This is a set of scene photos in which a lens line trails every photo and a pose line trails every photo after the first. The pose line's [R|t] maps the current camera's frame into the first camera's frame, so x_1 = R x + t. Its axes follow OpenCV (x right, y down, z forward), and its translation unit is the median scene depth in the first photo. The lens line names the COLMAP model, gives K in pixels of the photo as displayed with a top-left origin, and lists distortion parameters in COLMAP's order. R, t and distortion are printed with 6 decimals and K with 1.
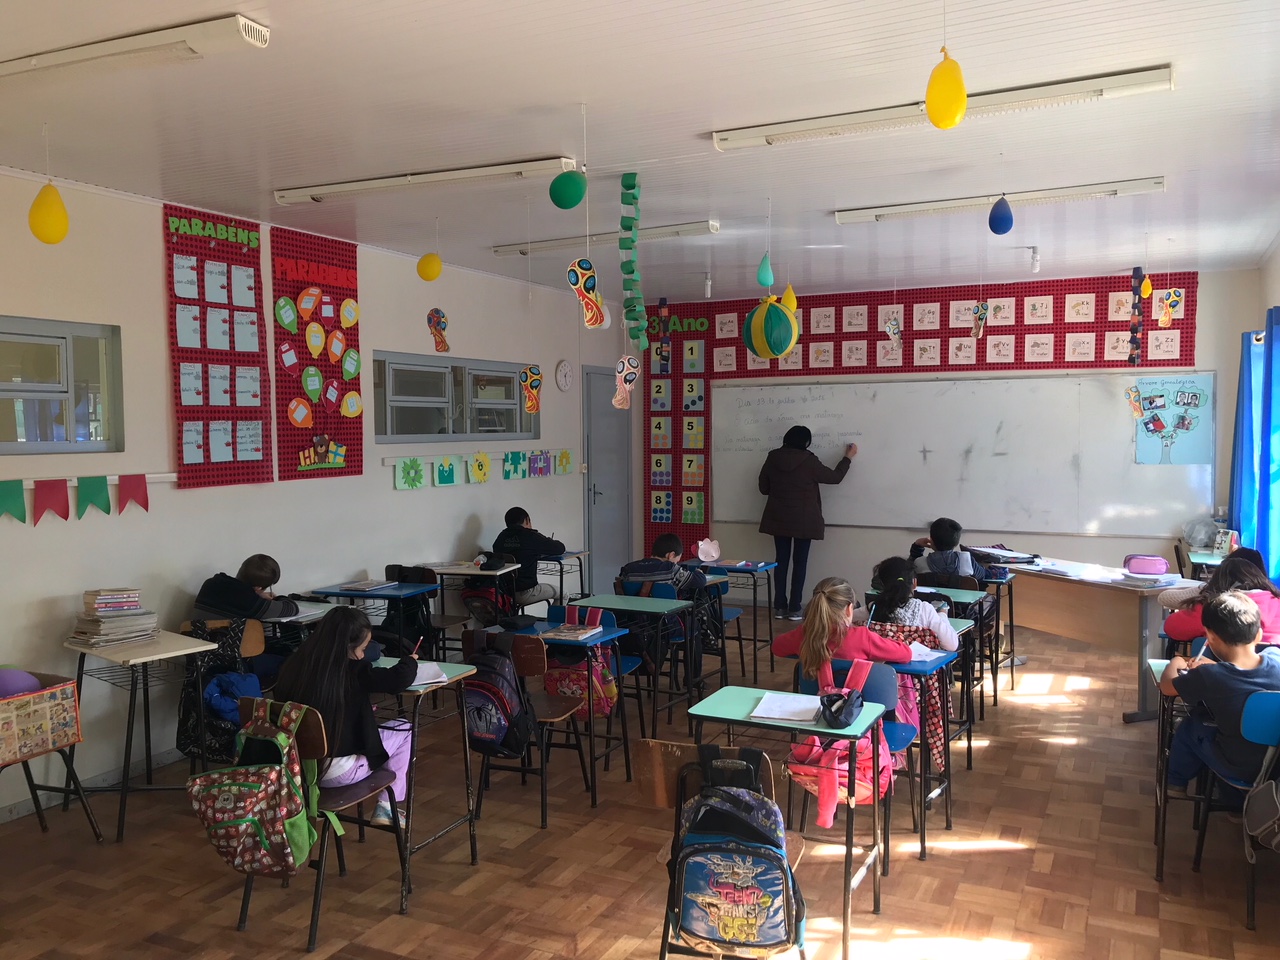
lens RADIAL K [[1032.4, 0, 643.2], [0, 1032.4, 488.7], [0, 0, 1]] dist [0.023062, -0.034400]
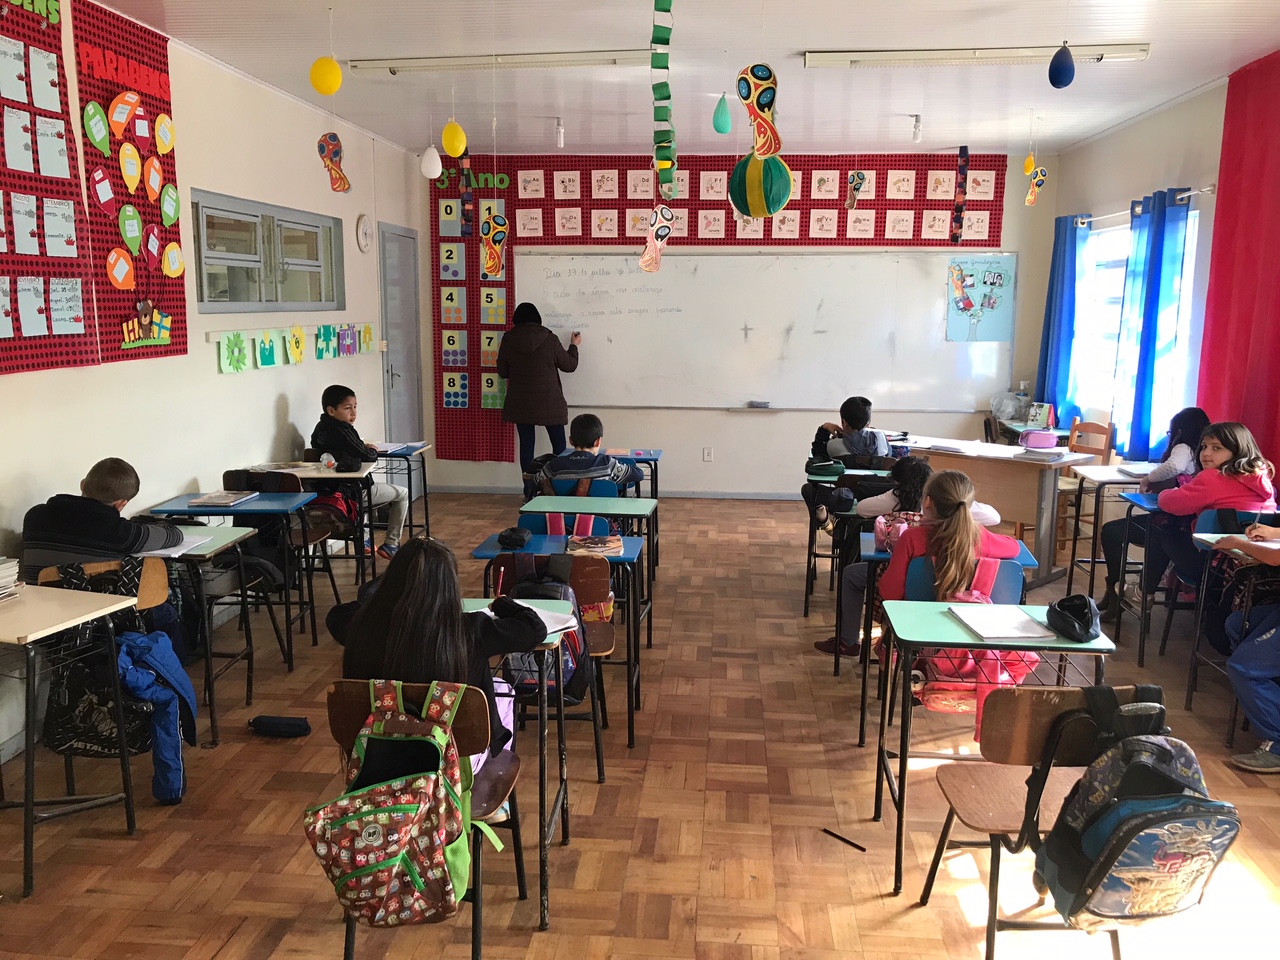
lens RADIAL K [[1032.4, 0, 643.2], [0, 1032.4, 484.5], [0, 0, 1]] dist [0.023062, -0.034400]
pose [[0.935660, -0.047601, 0.349679, -0.239419], [0.008128, 0.993505, 0.113494, -0.002240], [-0.352810, -0.103350, 0.929970, 0.169265]]
